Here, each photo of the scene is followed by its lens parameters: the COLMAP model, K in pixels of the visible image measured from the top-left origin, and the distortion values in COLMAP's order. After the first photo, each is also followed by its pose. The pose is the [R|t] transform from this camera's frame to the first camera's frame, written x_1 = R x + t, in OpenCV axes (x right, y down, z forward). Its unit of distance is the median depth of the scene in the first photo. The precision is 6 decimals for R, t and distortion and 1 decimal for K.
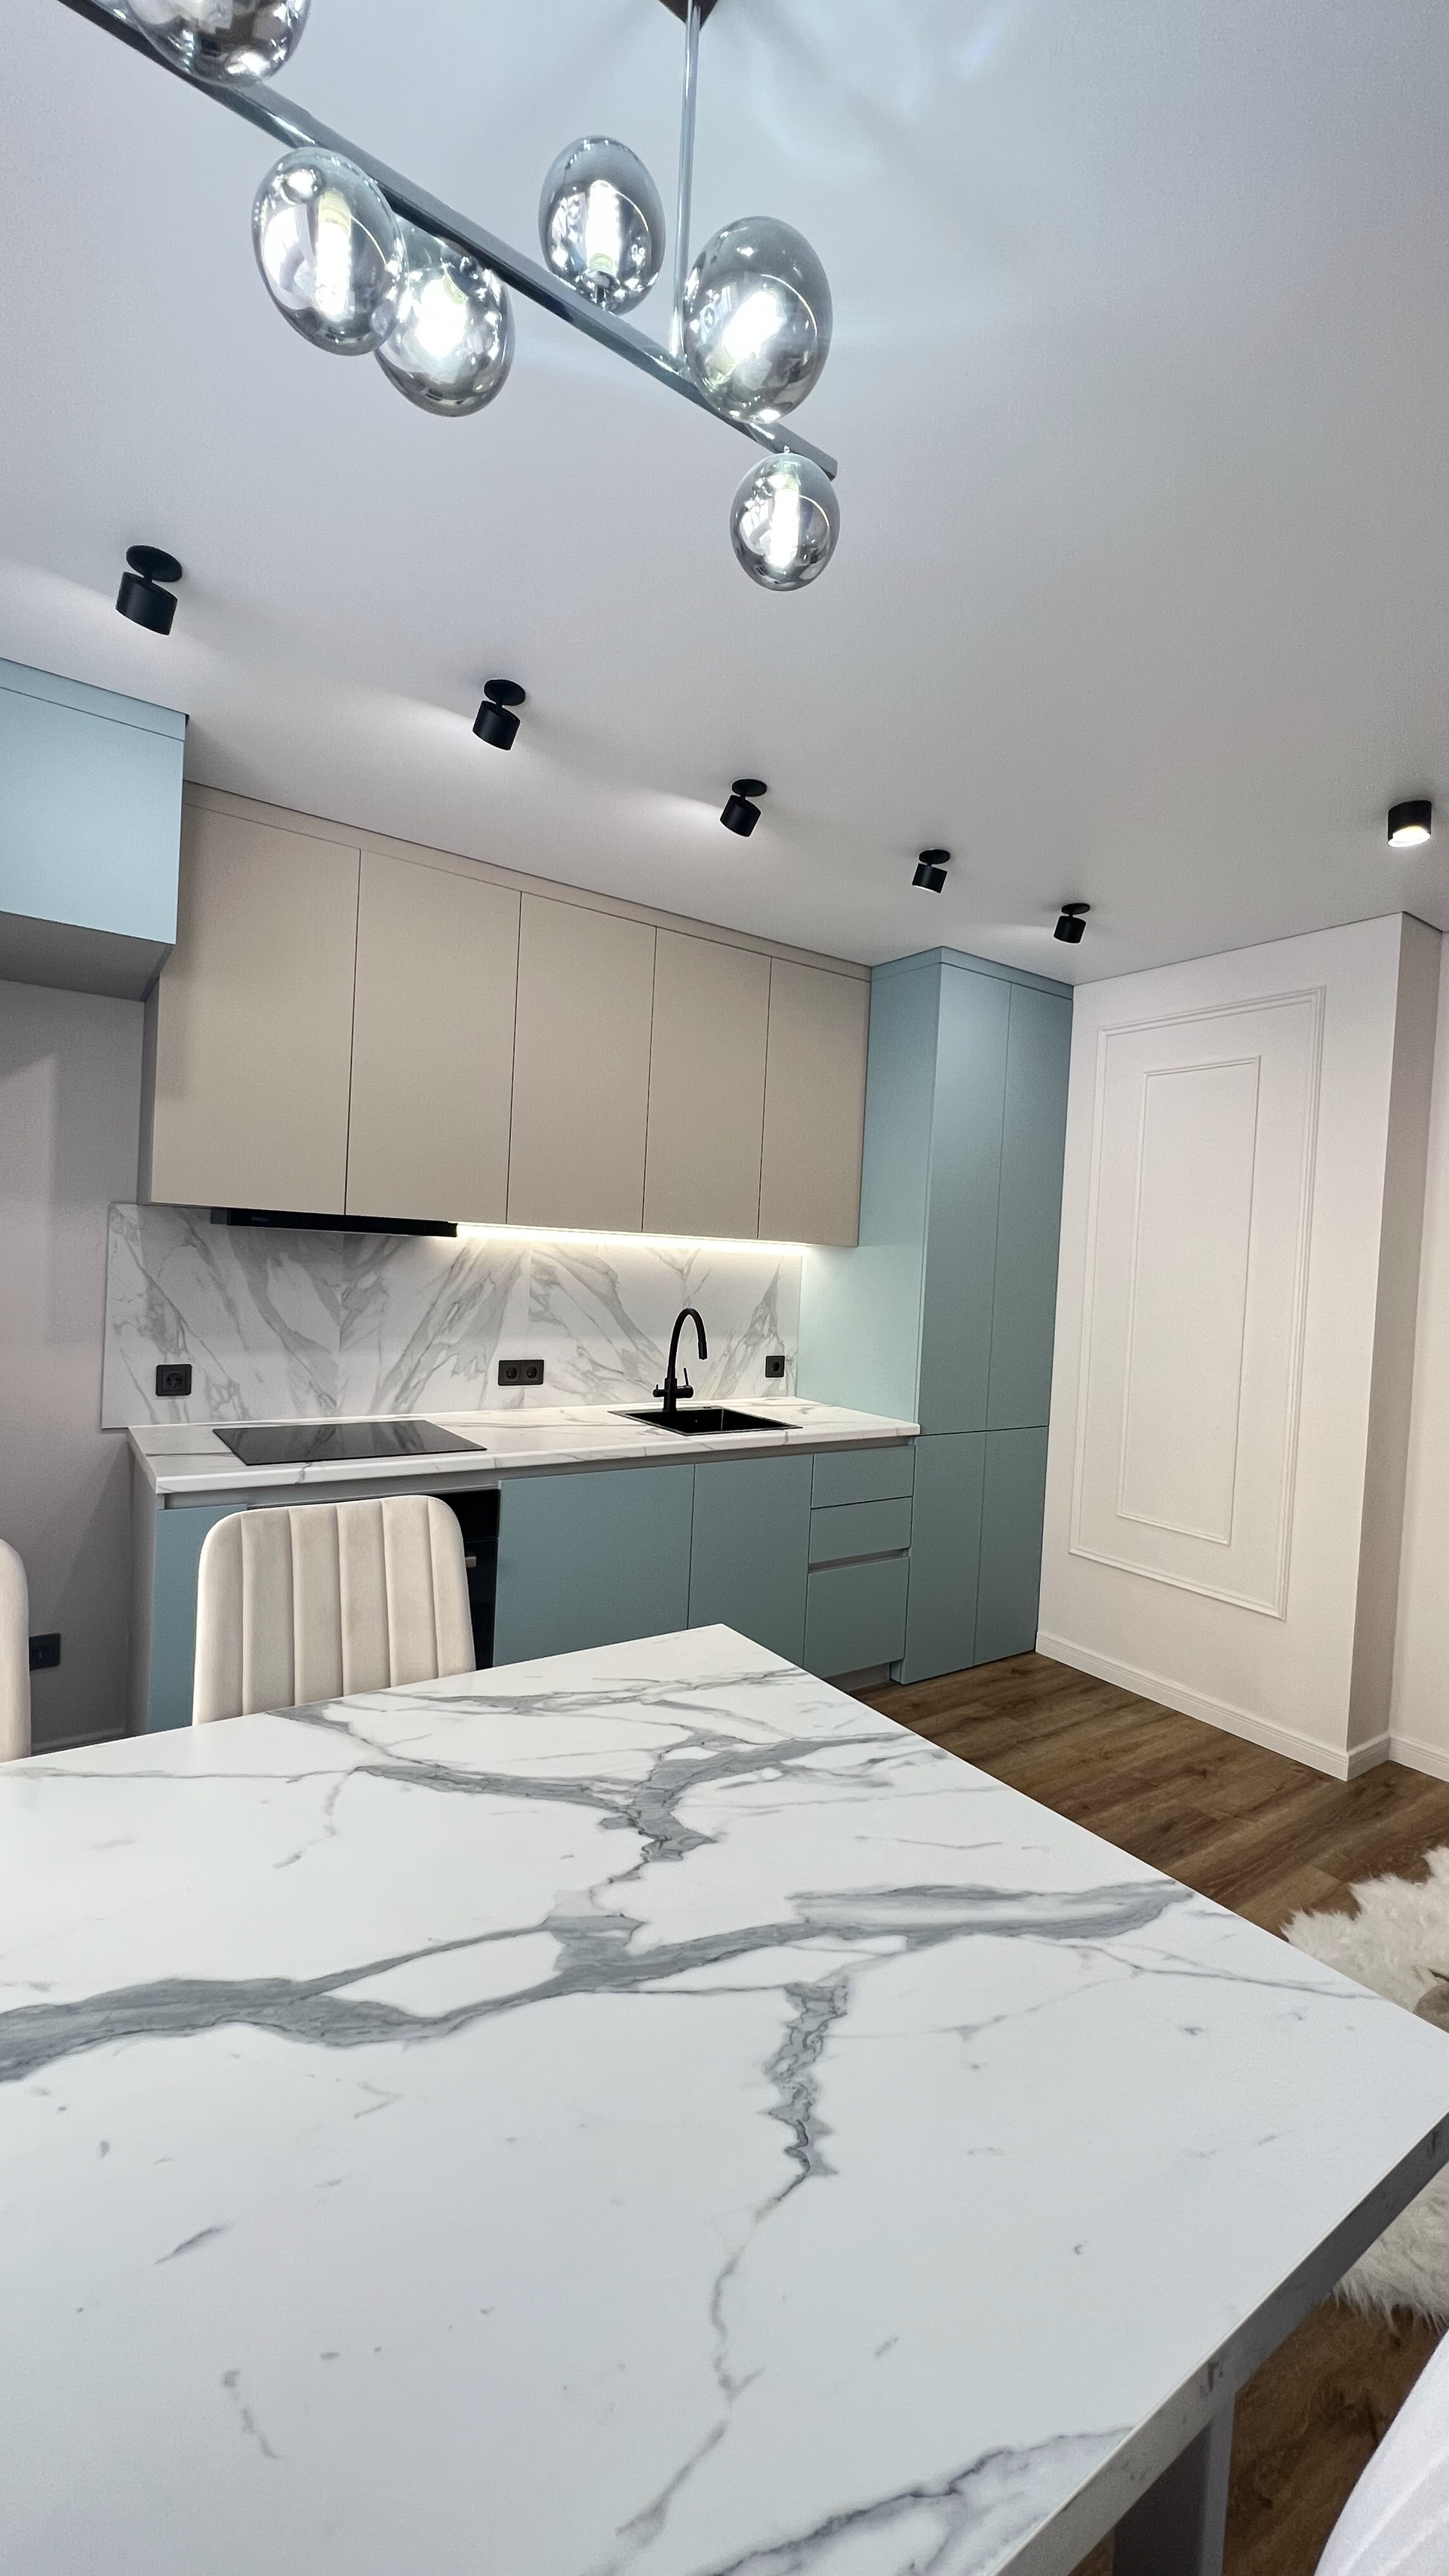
lens RADIAL K [[1047.3, 0, 724.5], [0, 1047.3, 1288.0], [0, 0, 1]] dist [0.000010, -0.000106]
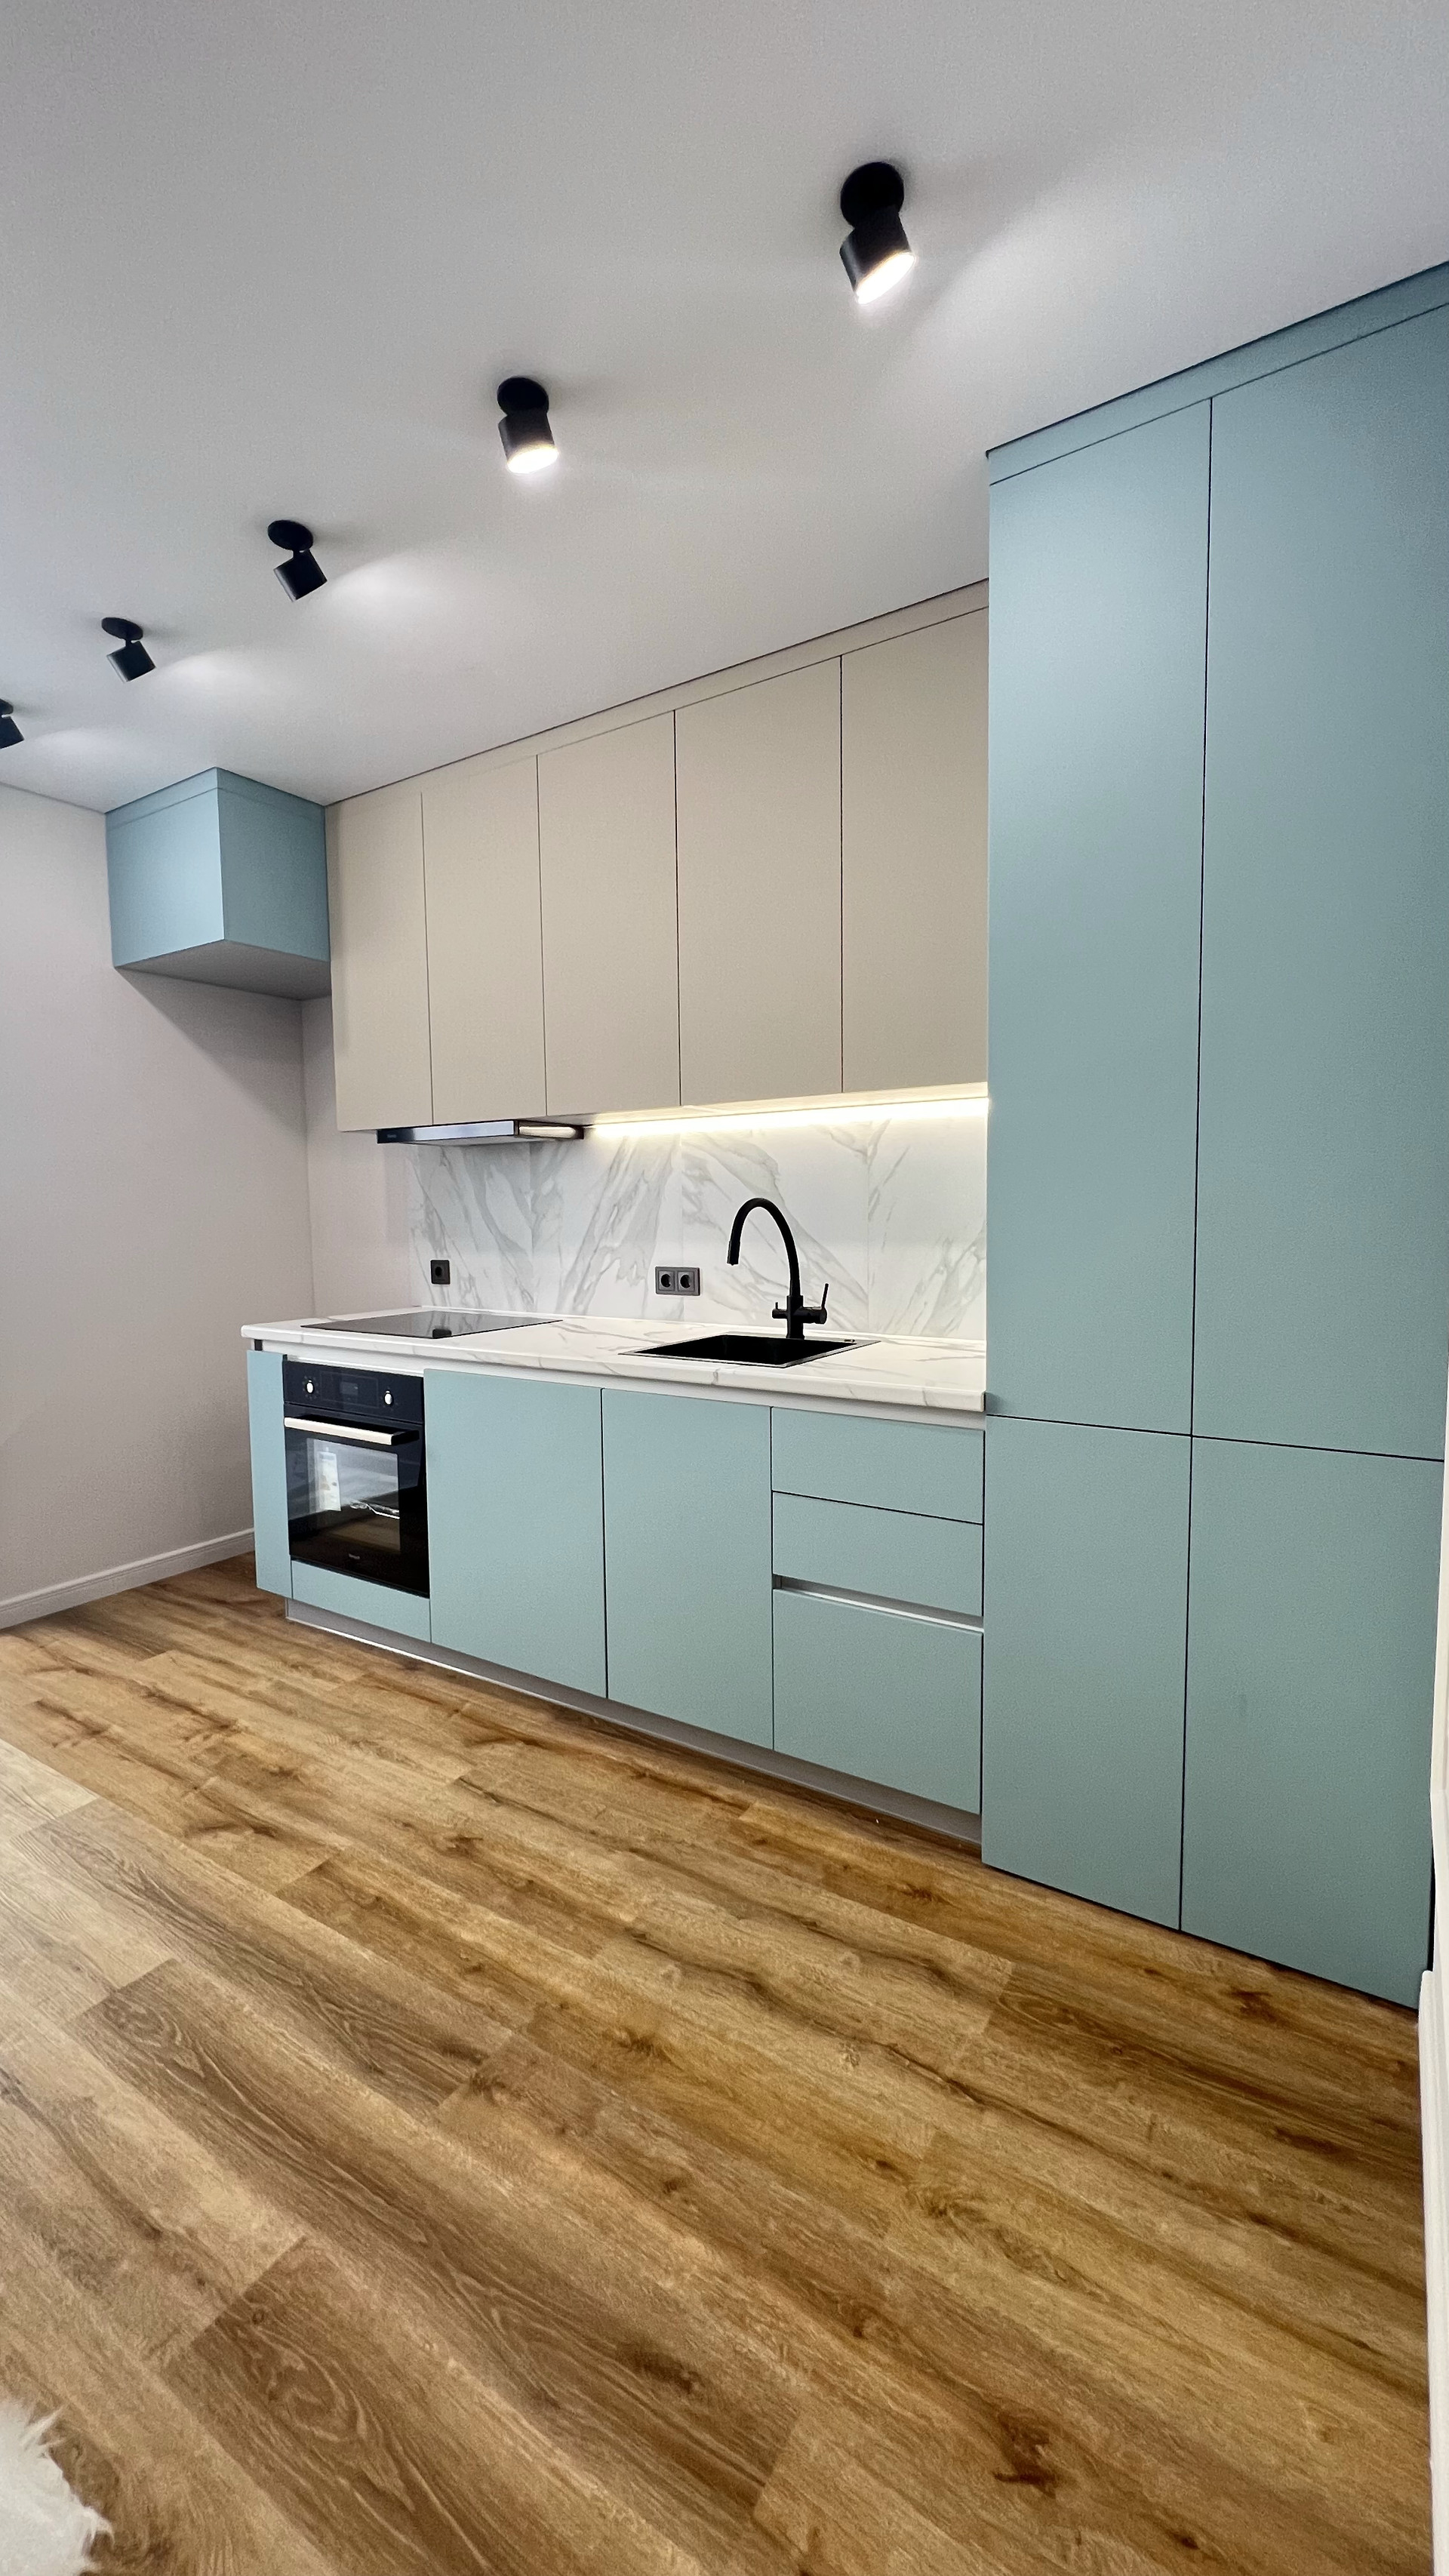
lens RADIAL K [[1029.1, 0, 724.5], [0, 1029.1, 1288.0], [0, 0, 1]] dist [0.000483, 0.000380]
pose [[0.384765, 0.020429, -0.922788, 0.656161], [0.004725, 0.999698, 0.024102, 0.067692], [0.923002, -0.013634, 0.384553, 0.719927]]
